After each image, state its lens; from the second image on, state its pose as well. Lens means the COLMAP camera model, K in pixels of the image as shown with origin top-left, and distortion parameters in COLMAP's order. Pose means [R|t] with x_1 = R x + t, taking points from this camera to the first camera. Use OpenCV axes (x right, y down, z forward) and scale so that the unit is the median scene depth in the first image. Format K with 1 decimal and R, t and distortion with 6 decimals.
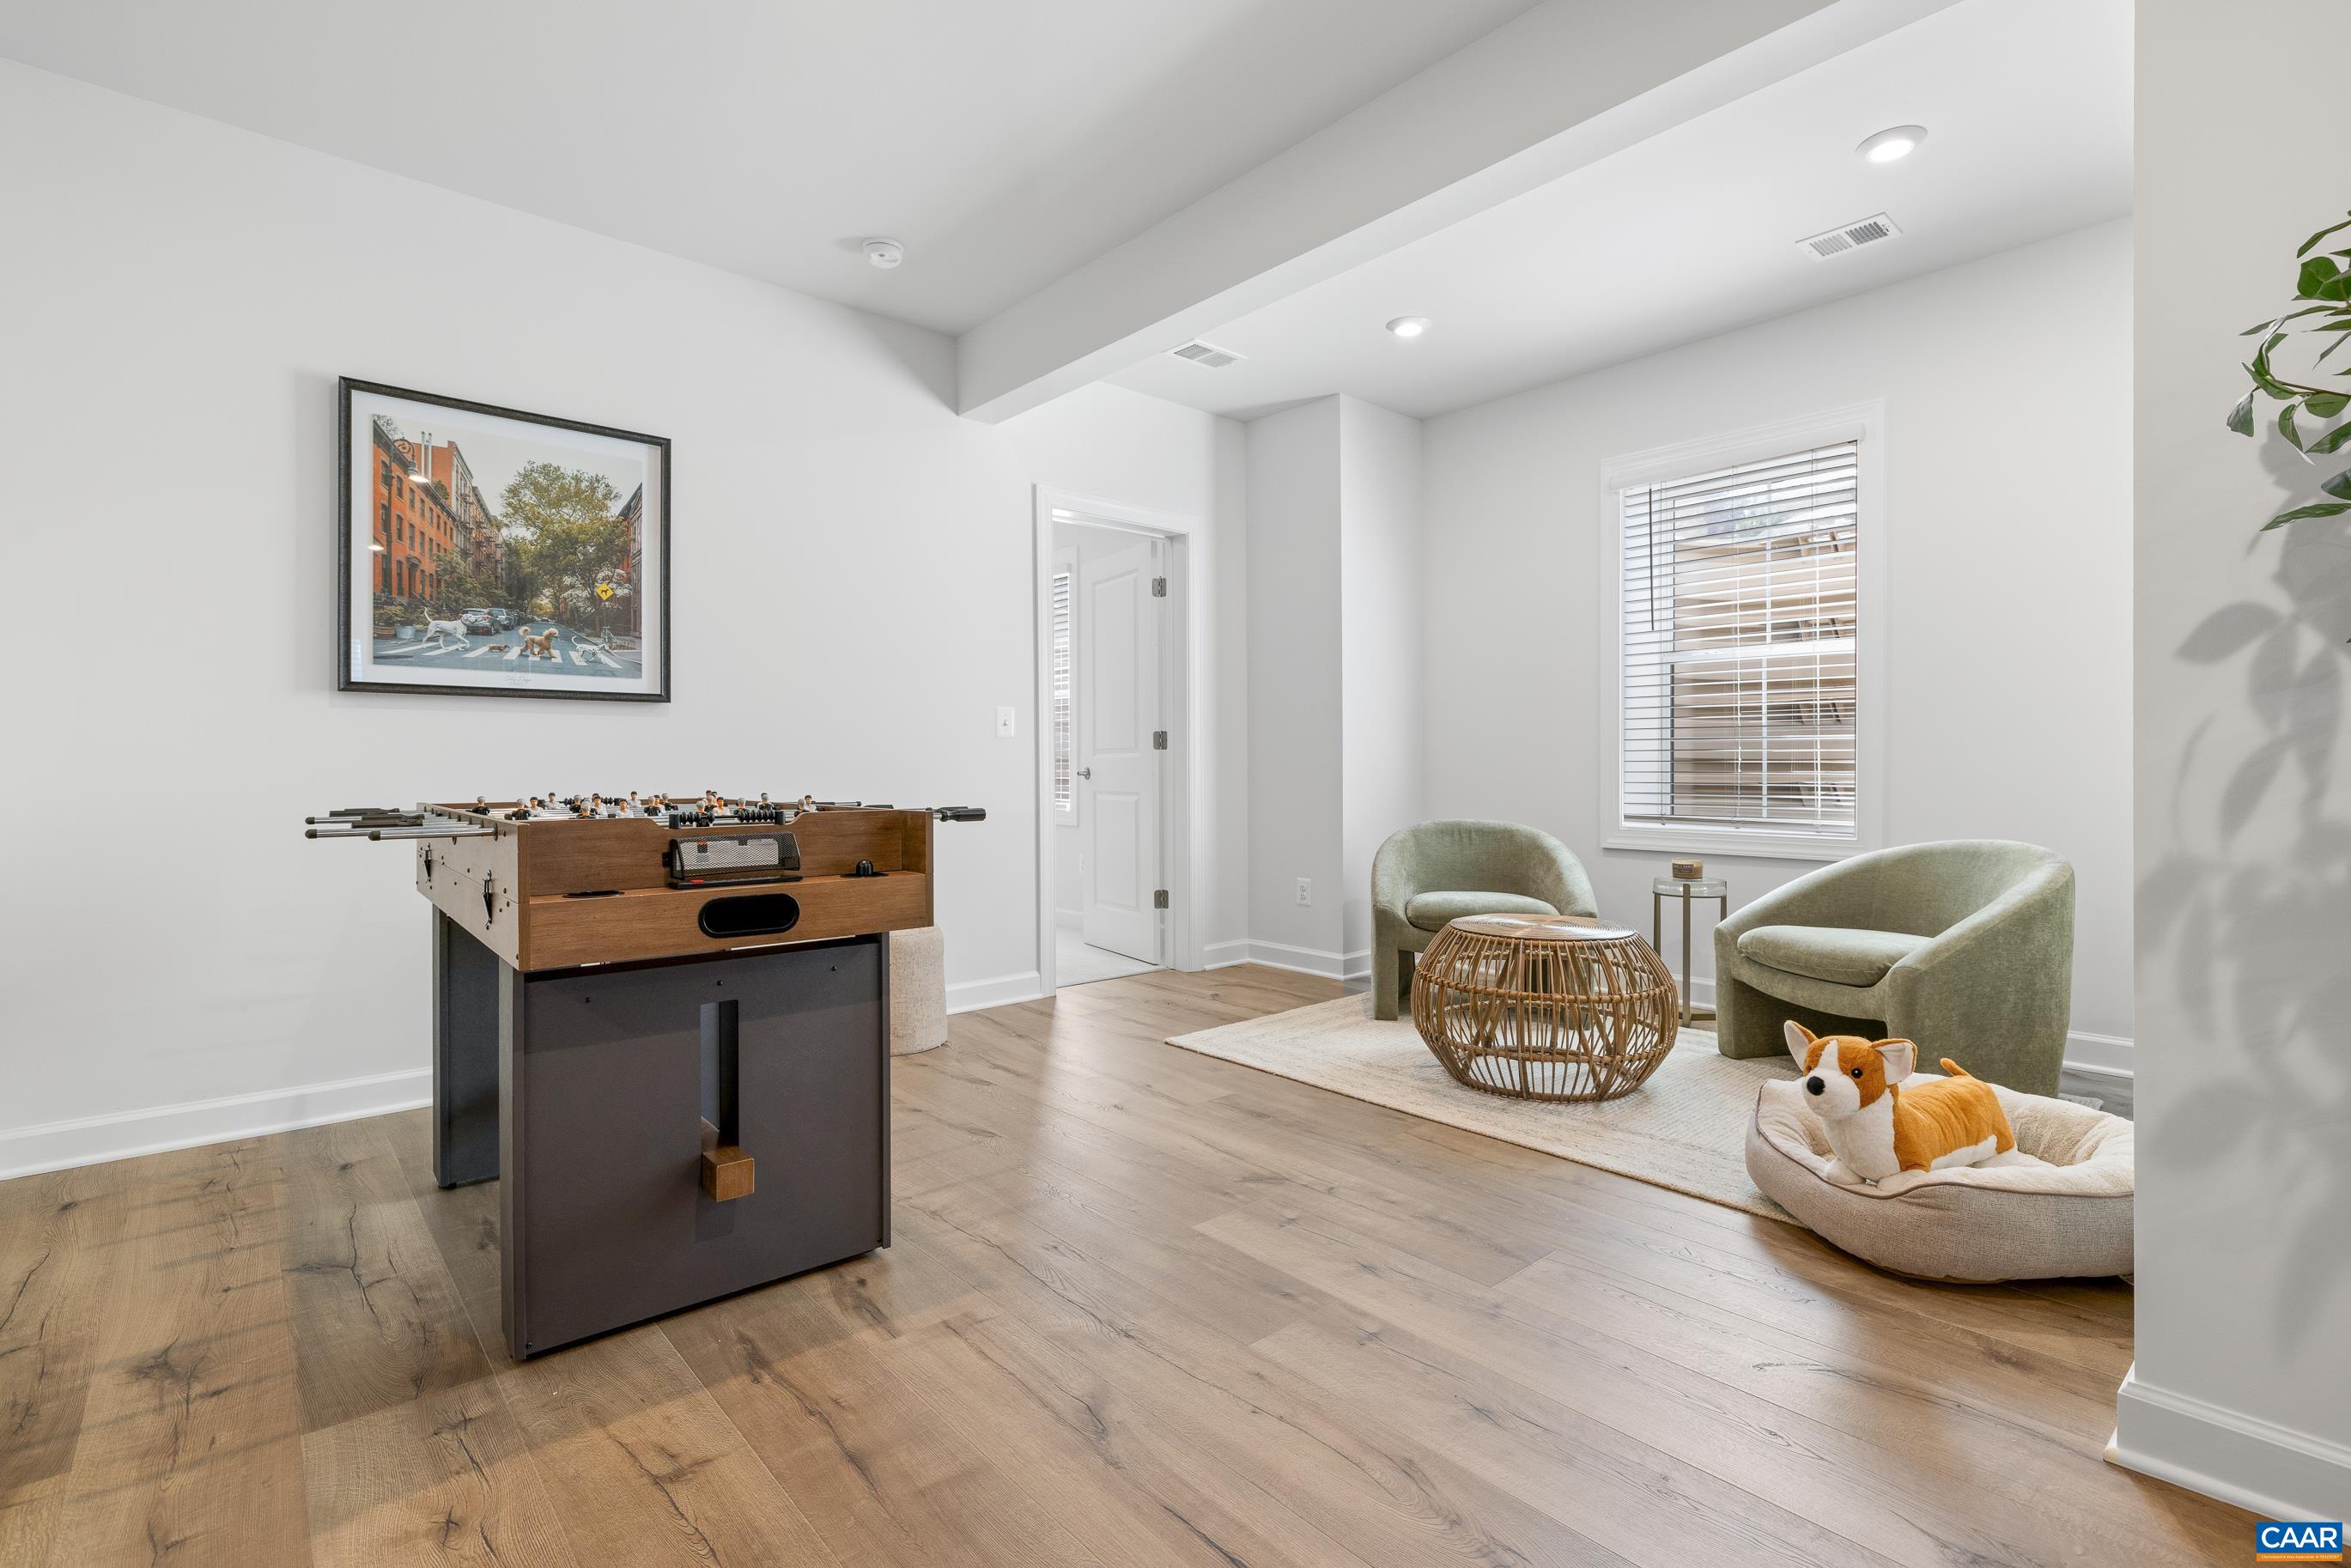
lens RADIAL K [[1077.0, 0, 1180.4], [0, 1077.0, 769.3], [0, 0, 1]] dist [-0.002164, 0.001519]
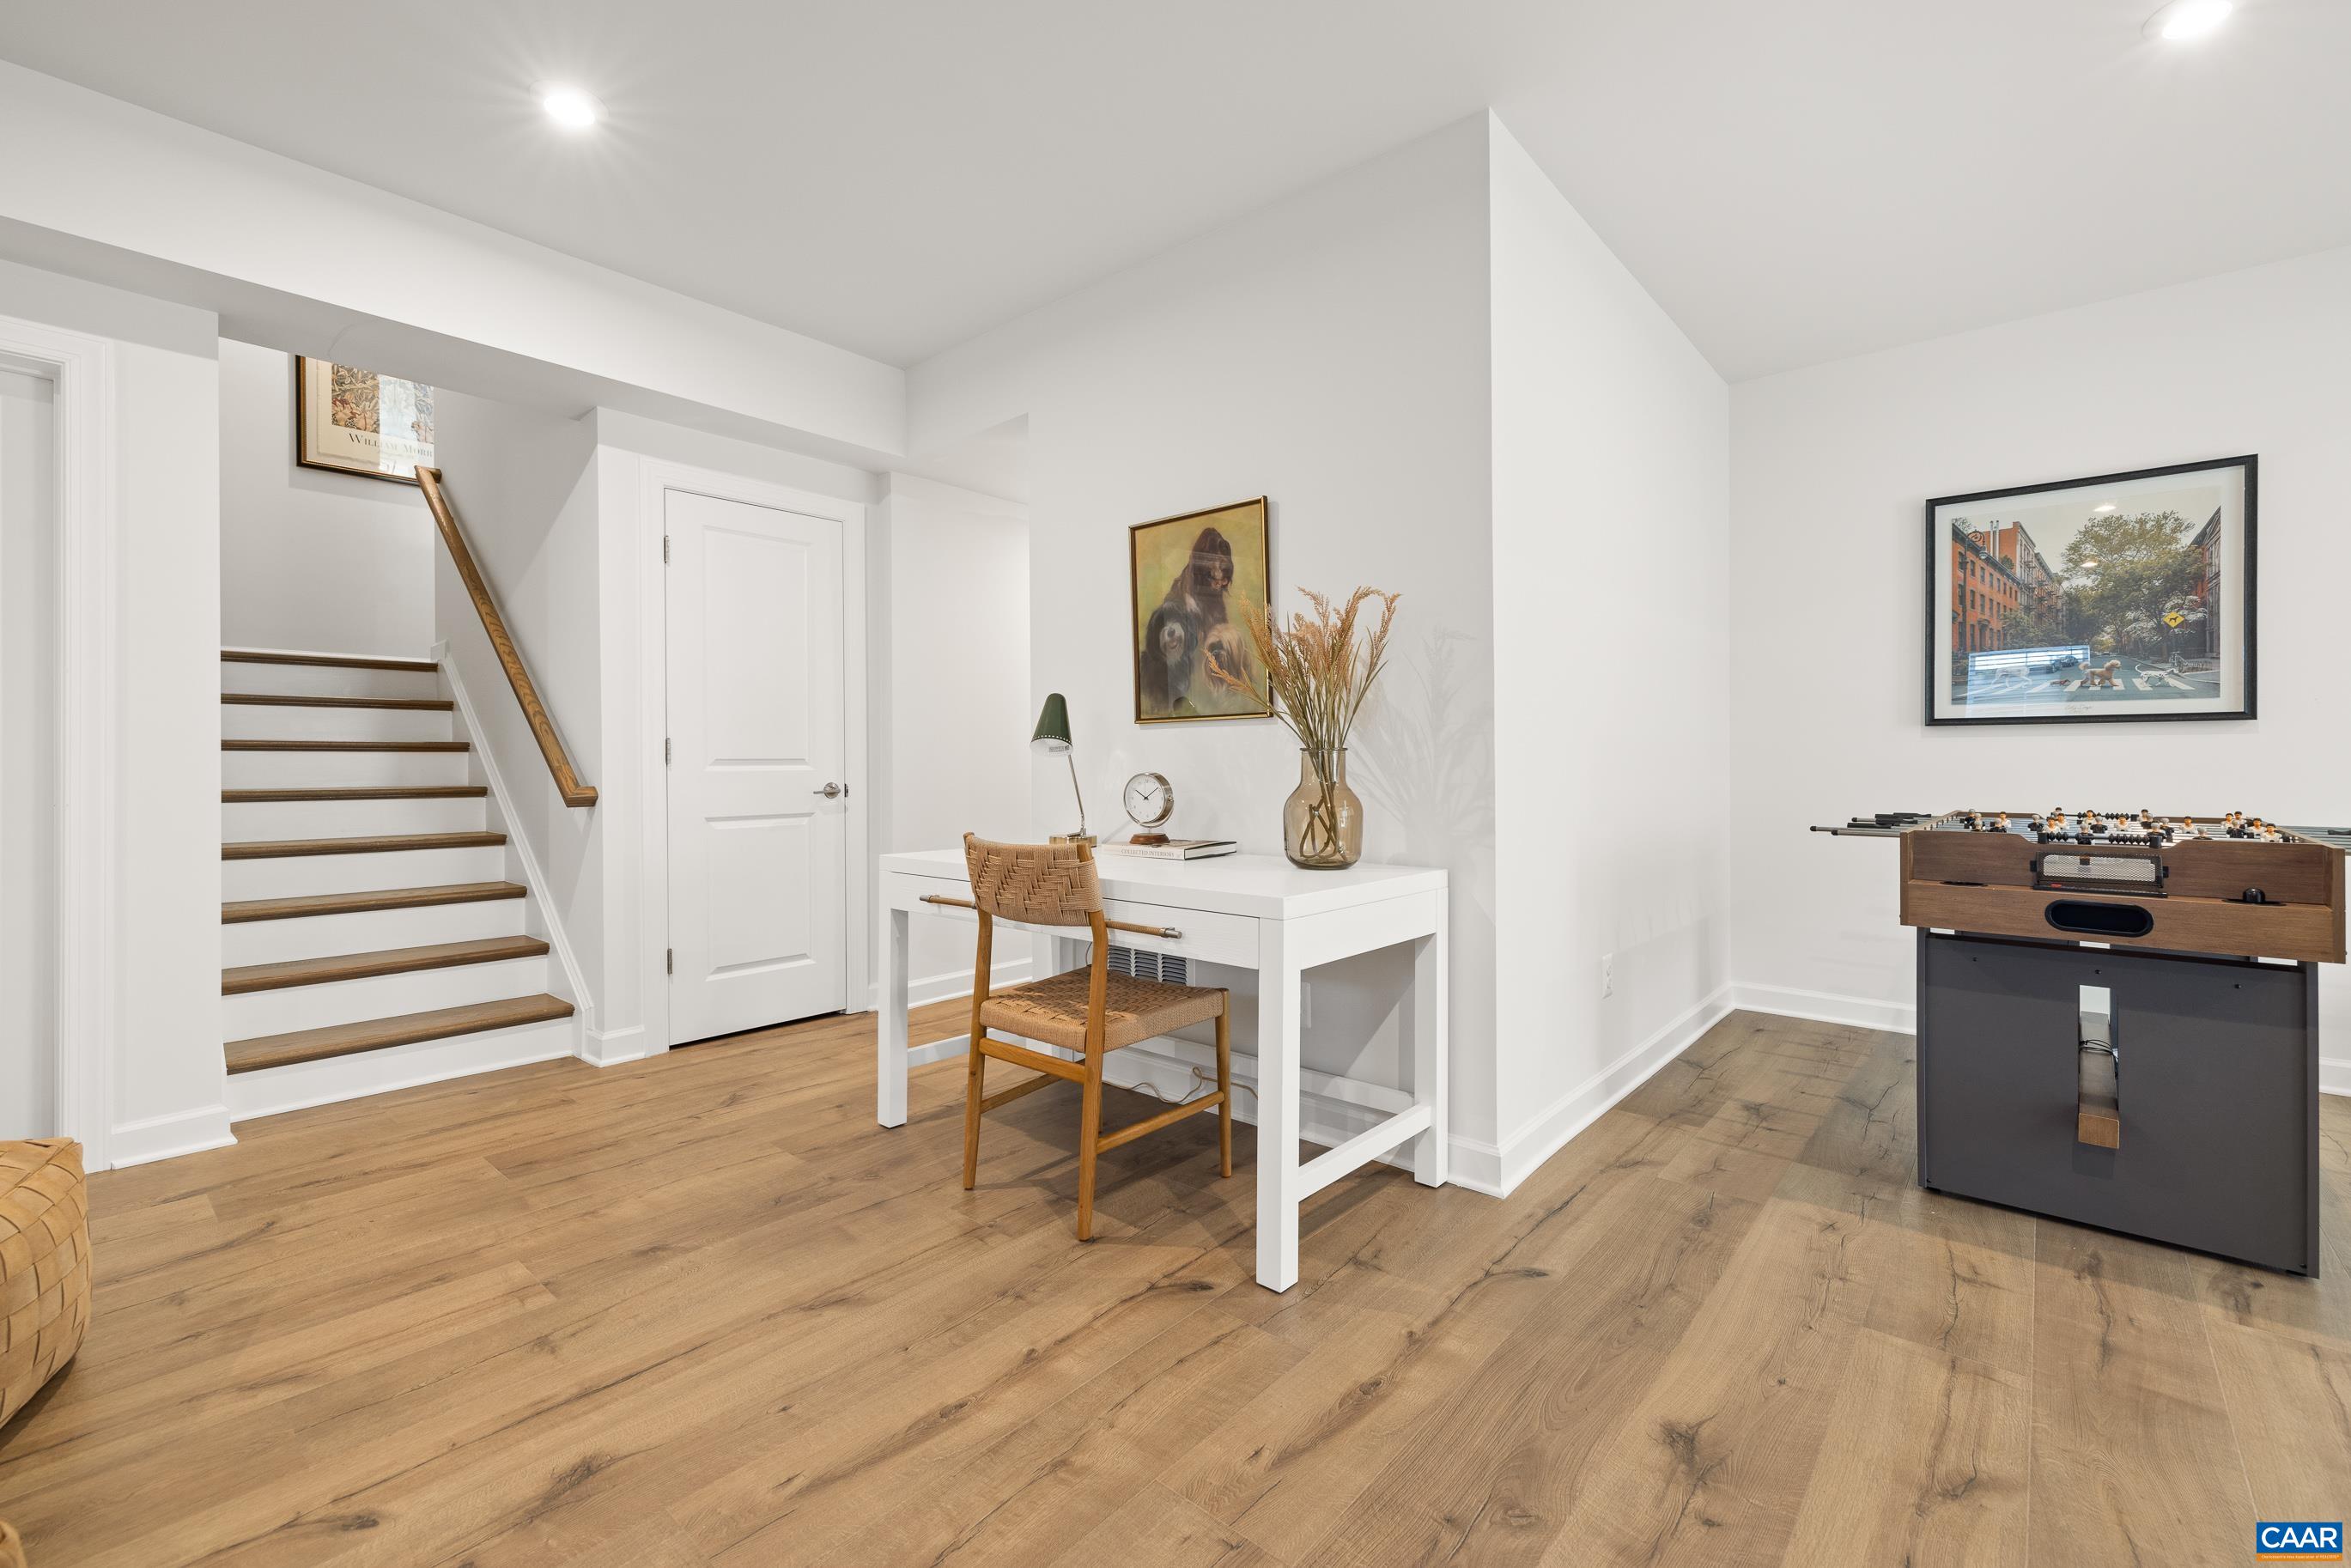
lens RADIAL K [[991.5, 0, 1171.4], [0, 991.5, 768.1], [0, 0, 1]] dist [0.003546, 0.000058]
pose [[0.126212, 0.009066, -0.991962, 0.354440], [-0.001382, 0.999959, 0.008963, -0.027450], [0.992002, 0.000239, 0.126220, -0.123465]]
